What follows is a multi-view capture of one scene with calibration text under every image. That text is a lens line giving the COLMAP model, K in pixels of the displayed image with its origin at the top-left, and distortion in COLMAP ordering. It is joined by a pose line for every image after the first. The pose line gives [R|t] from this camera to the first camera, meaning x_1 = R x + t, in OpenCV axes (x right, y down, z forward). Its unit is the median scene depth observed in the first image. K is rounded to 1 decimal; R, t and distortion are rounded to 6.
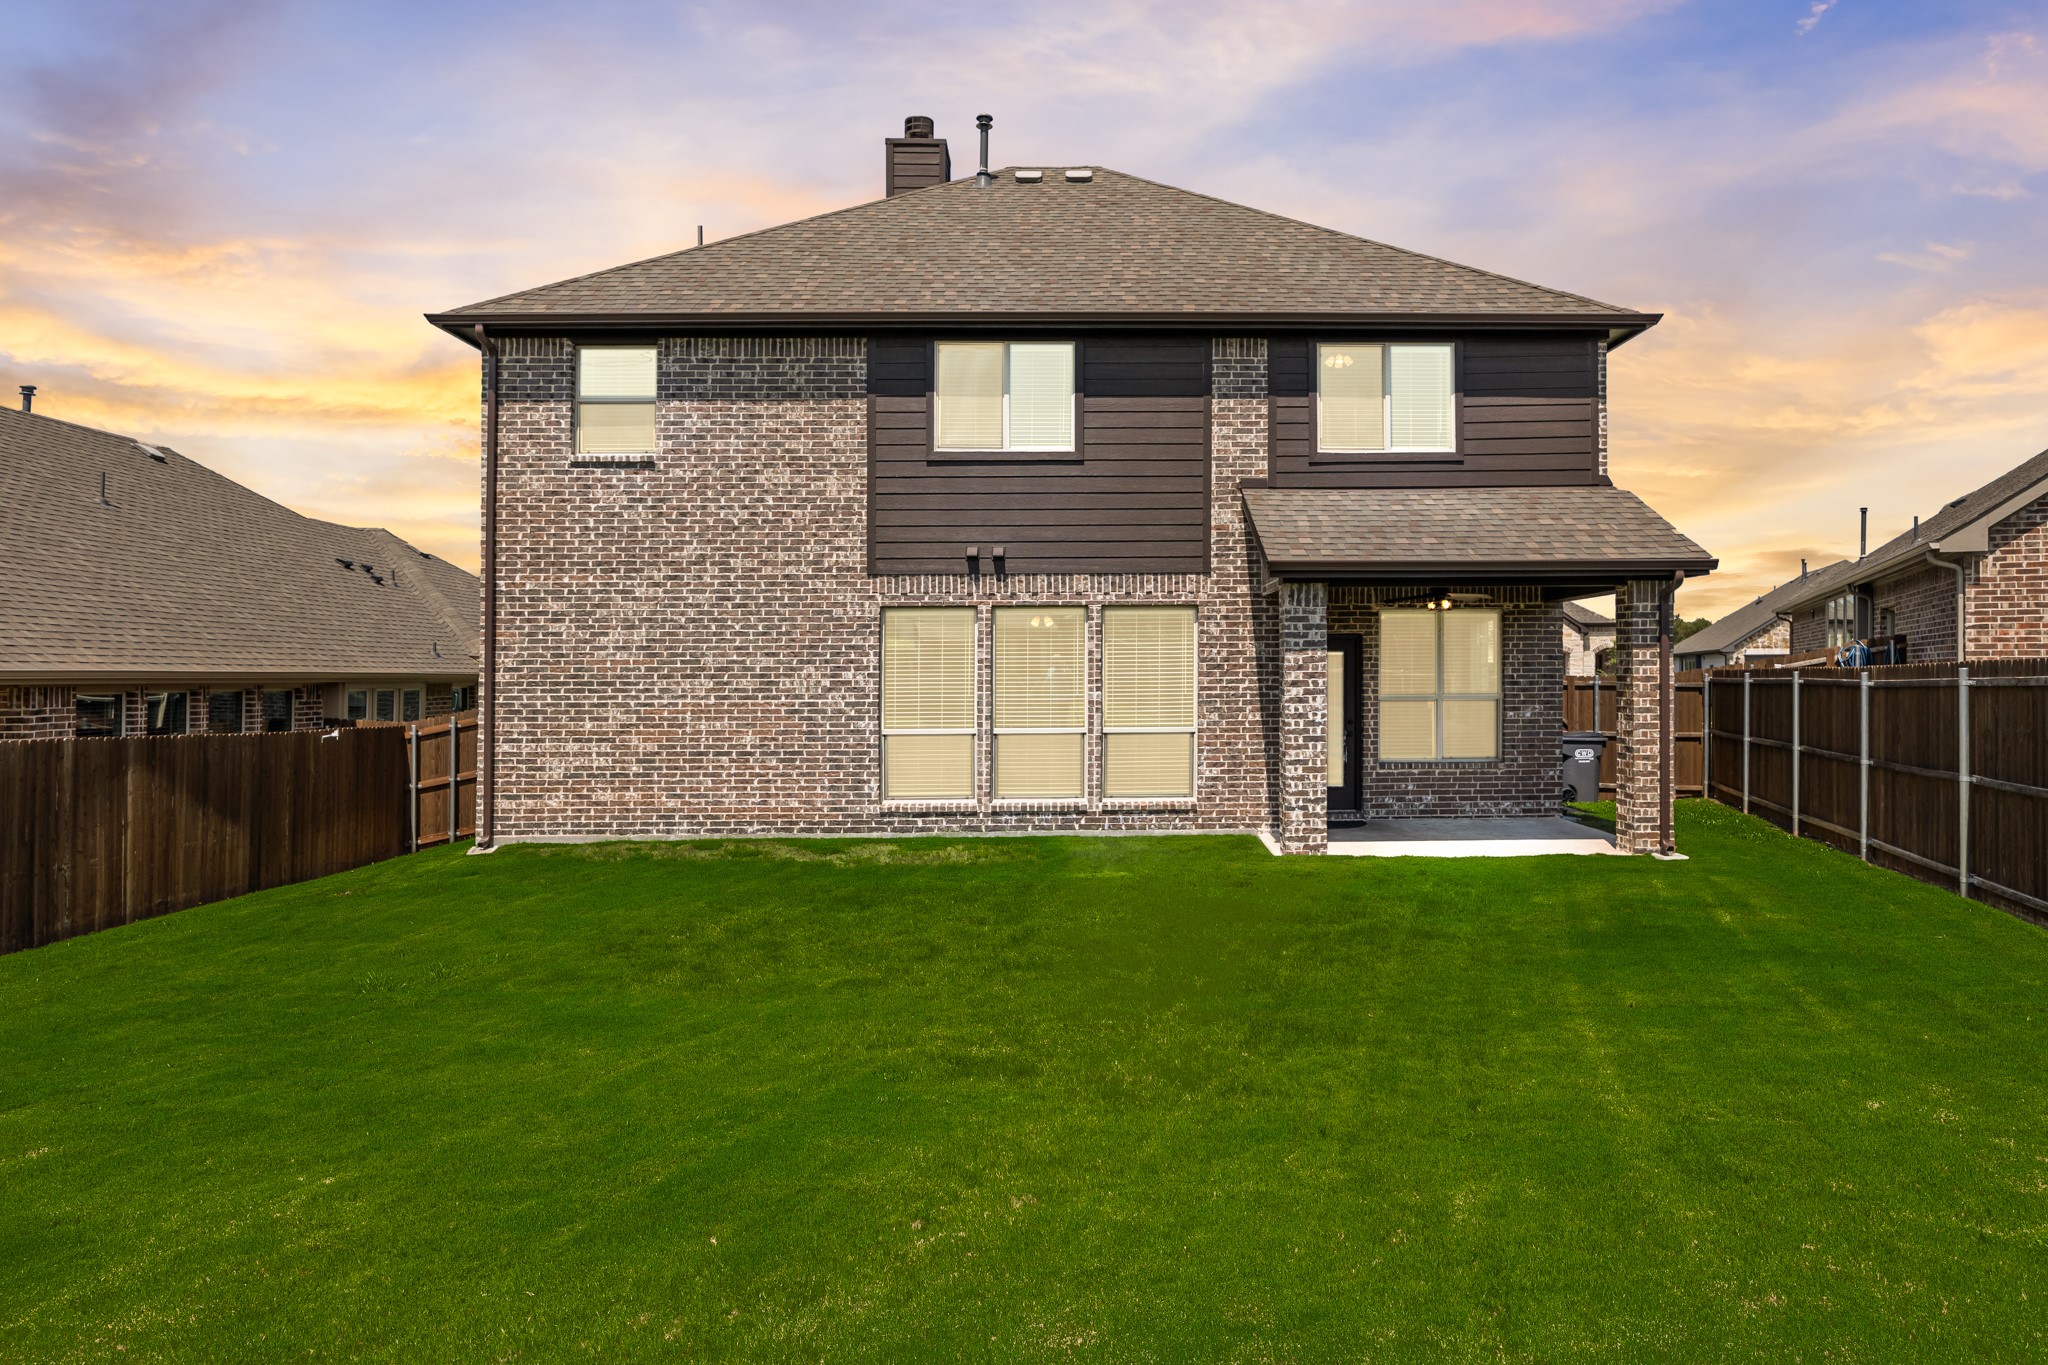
lens RADIAL K [[1326.3, 0, 1024.4], [0, 1326.3, 655.8], [0, 0, 1]] dist [-0.007017, -0.000992]
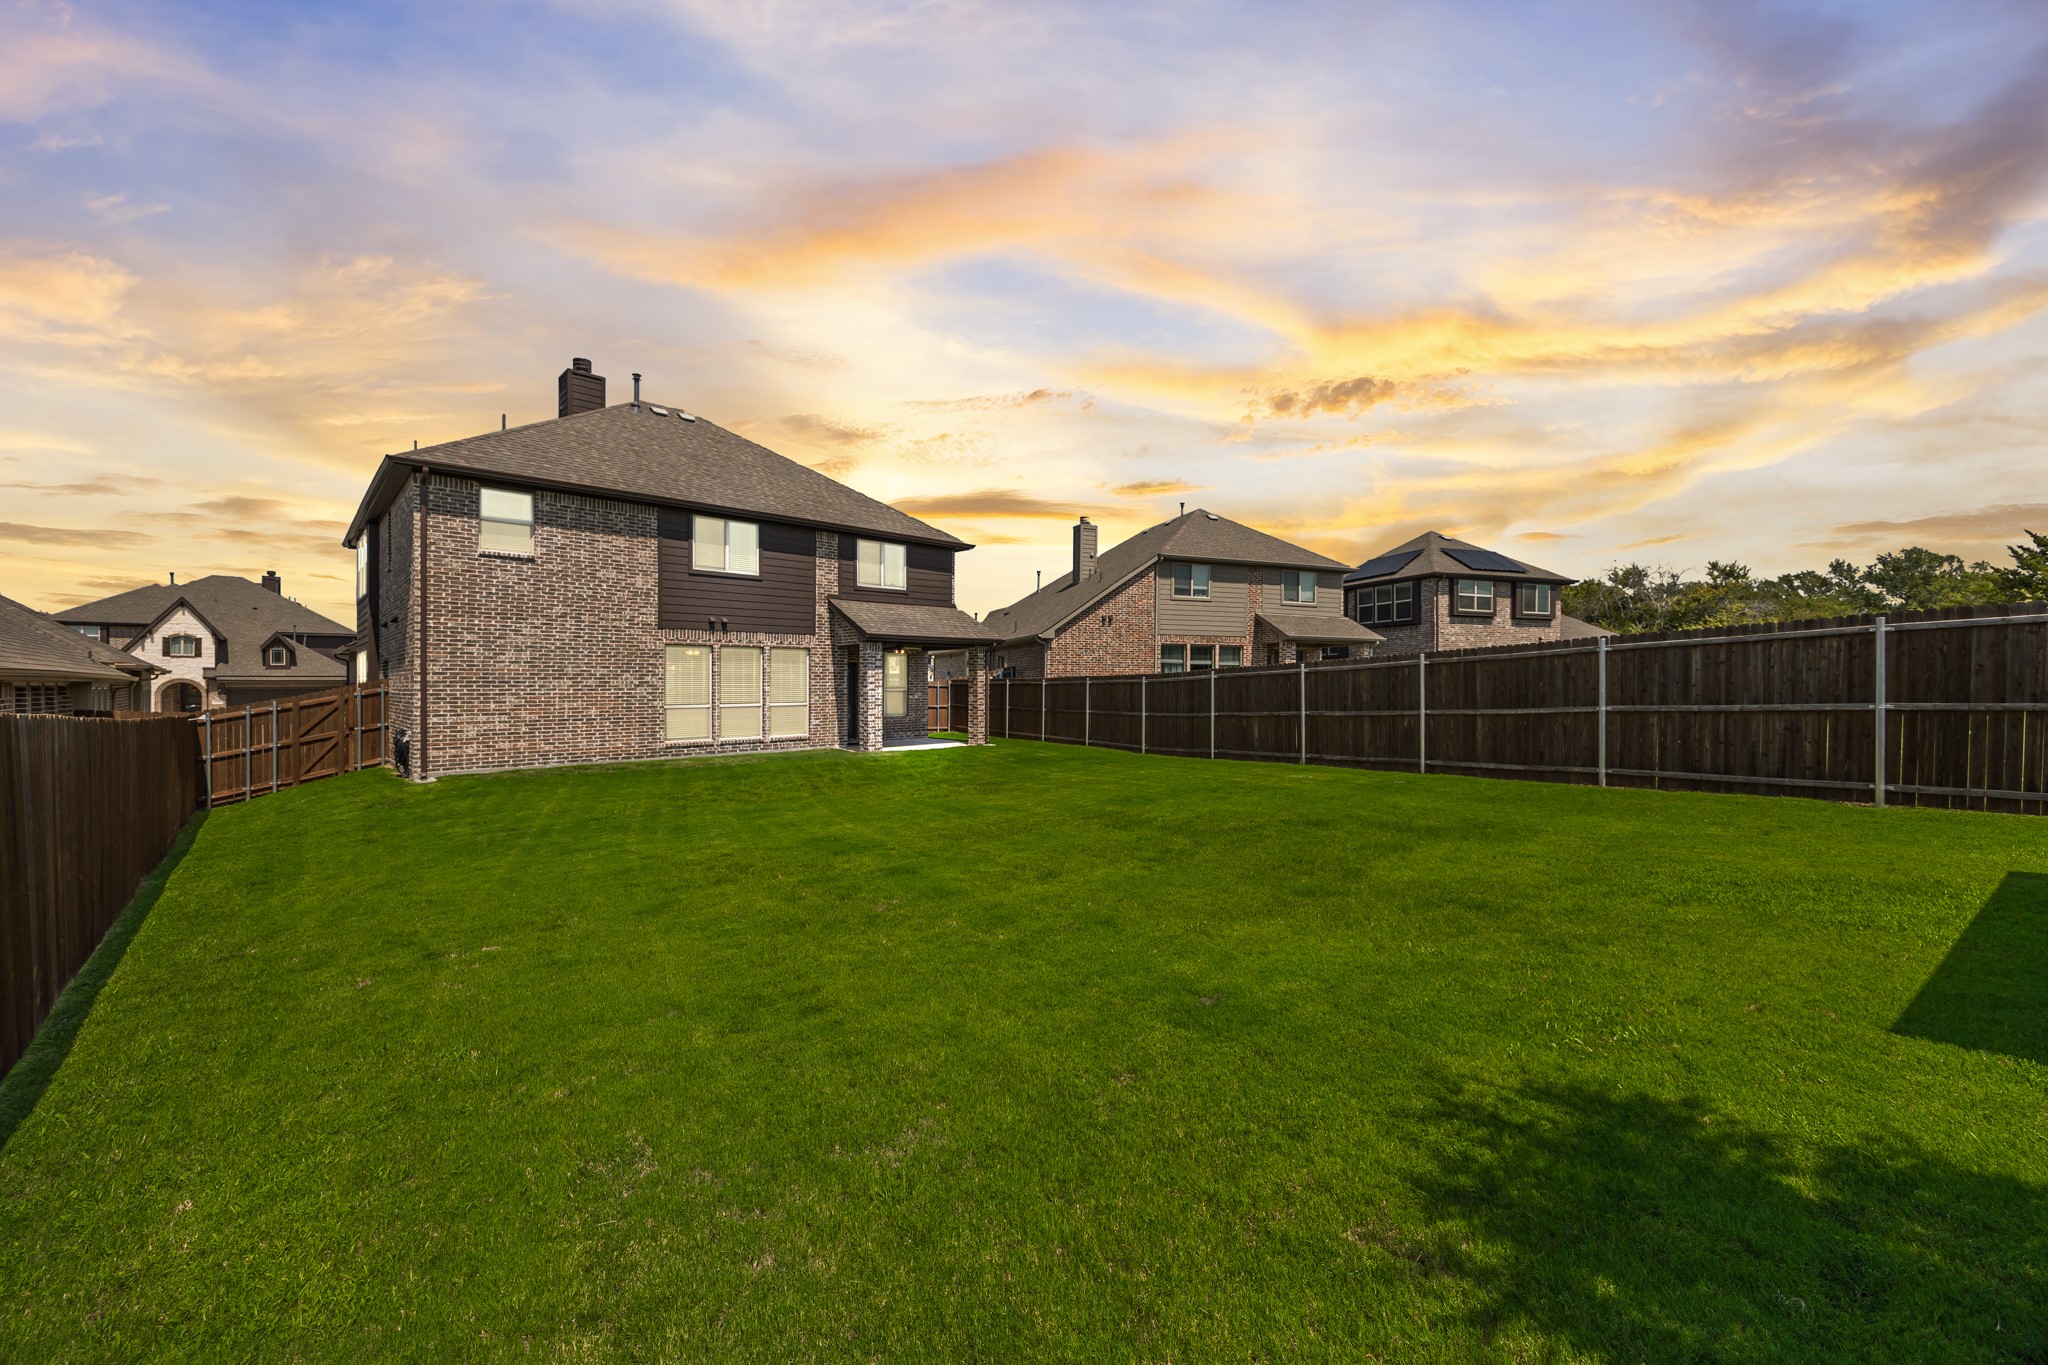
lens RADIAL K [[799.7, 0, 1030.8], [0, 799.7, 681.5], [0, 0, 1]] dist [0.003023, 0.000176]
pose [[0.735980, 0.005223, 0.676983, -0.517027], [-0.012133, 0.999911, 0.005476, 0.005950], [-0.676894, -0.012245, 0.735979, -0.259651]]
